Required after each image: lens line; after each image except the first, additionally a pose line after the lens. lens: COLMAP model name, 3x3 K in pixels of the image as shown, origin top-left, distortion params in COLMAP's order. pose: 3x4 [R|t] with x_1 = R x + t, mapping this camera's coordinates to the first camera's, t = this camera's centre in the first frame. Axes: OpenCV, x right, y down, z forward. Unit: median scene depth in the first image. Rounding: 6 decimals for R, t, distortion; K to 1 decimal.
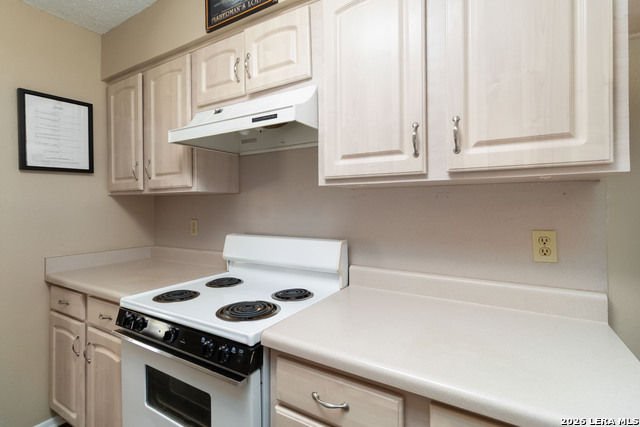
lens RADIAL K [[301.9, 0, 332.1], [0, 301.9, 205.9], [0, 0, 1]] dist [0.000262, 0.000110]
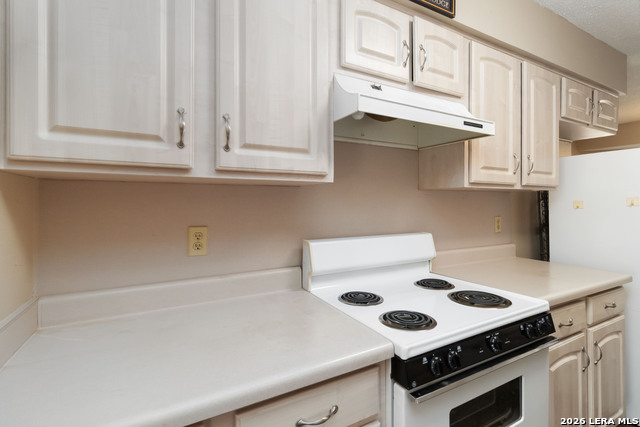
lens RADIAL K [[300.8, 0, 324.7], [0, 300.8, 201.3], [0, 0, 1]] dist [0.001004, 0.000352]
pose [[0.521443, 0.009250, 0.853236, -1.007503], [-0.004123, 0.999957, -0.008320, 0.003066], [-0.853276, 0.000820, 0.521459, 0.612628]]
